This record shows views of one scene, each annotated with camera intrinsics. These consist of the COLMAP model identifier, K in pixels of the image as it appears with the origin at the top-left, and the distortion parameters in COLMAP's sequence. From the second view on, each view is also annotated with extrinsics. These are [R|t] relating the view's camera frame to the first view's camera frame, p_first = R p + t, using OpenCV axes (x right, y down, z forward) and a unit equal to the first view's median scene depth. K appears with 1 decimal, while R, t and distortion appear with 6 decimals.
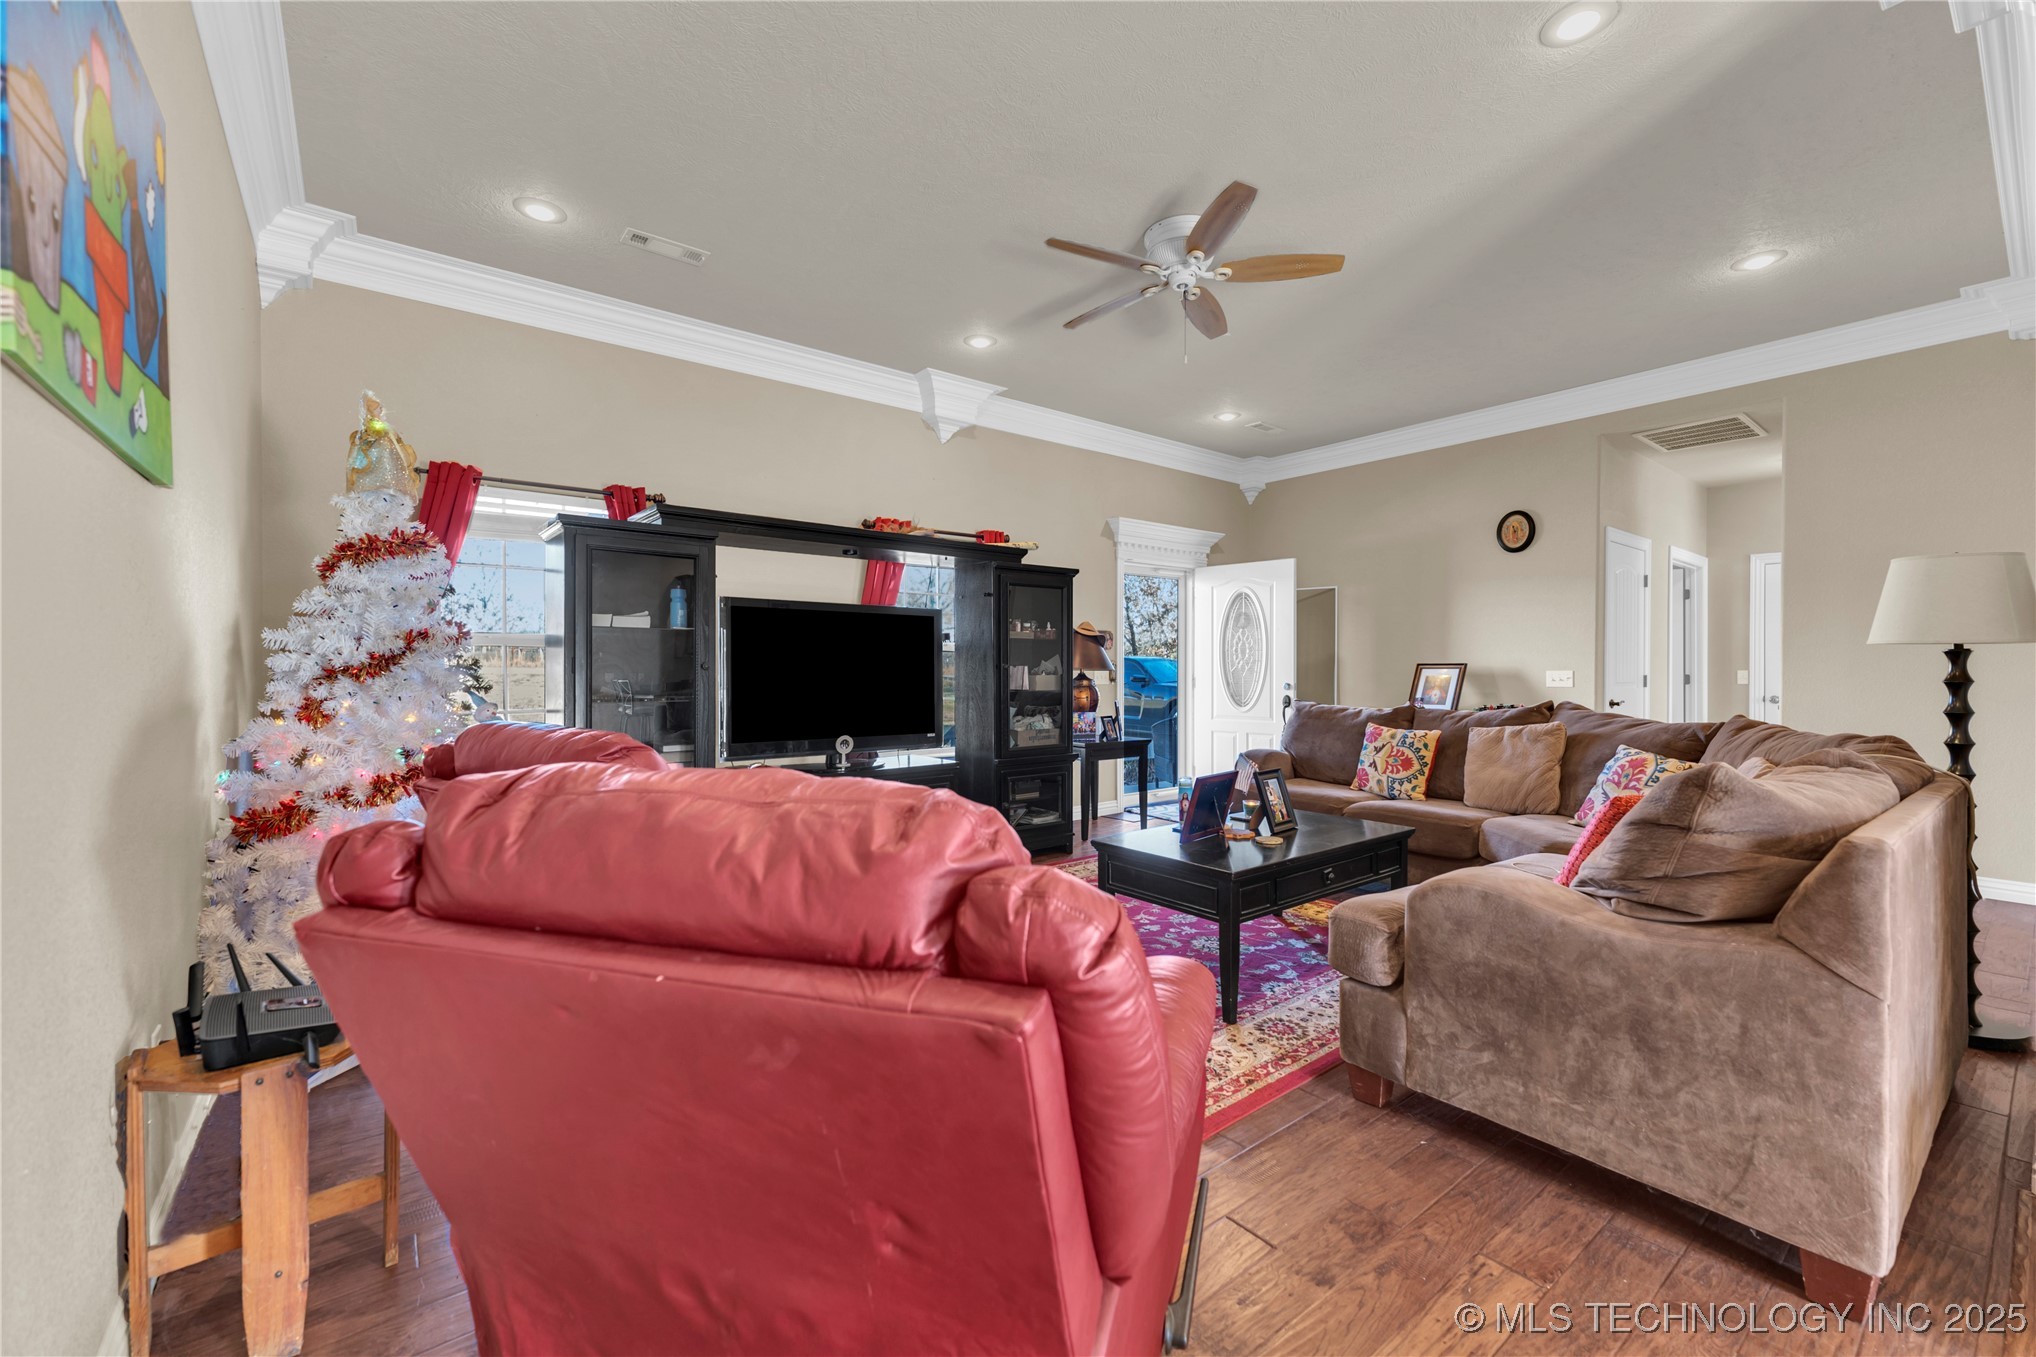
lens RADIAL K [[822.3, 0, 1013.0], [0, 822.3, 672.2], [0, 0, 1]] dist [0.000501, 0.001625]
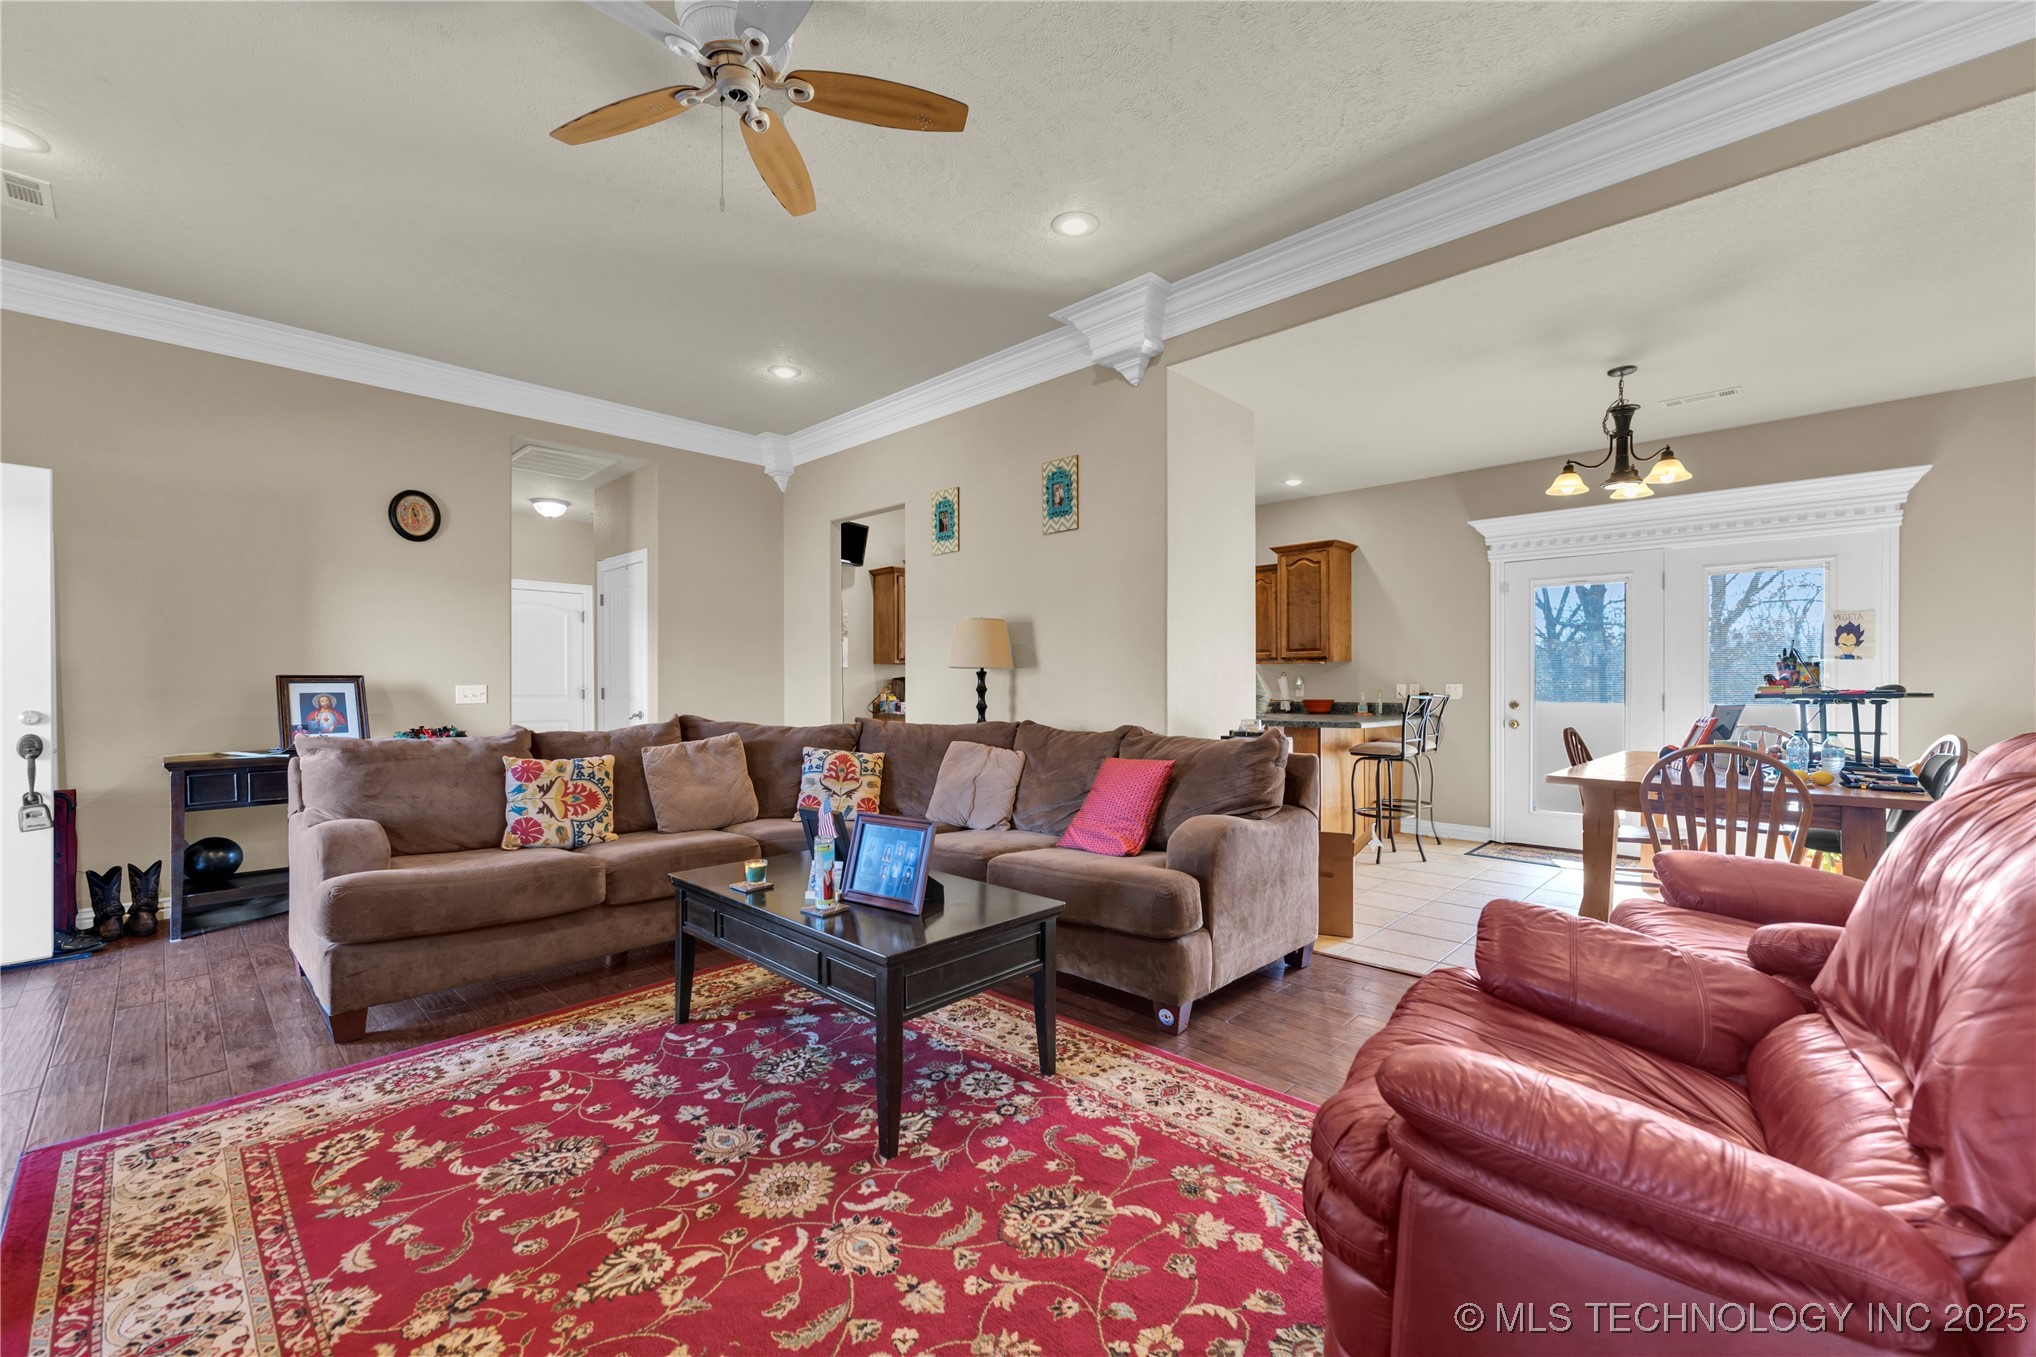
lens RADIAL K [[822.3, 0, 1009.4], [0, 822.3, 681.7], [0, 0, 1]] dist [0.000501, 0.001625]
pose [[-0.132702, 0.003050, 0.991151, -0.442643], [0.005647, 0.999981, -0.002322, -0.000474], [-0.991140, 0.005289, -0.132716, 0.823966]]
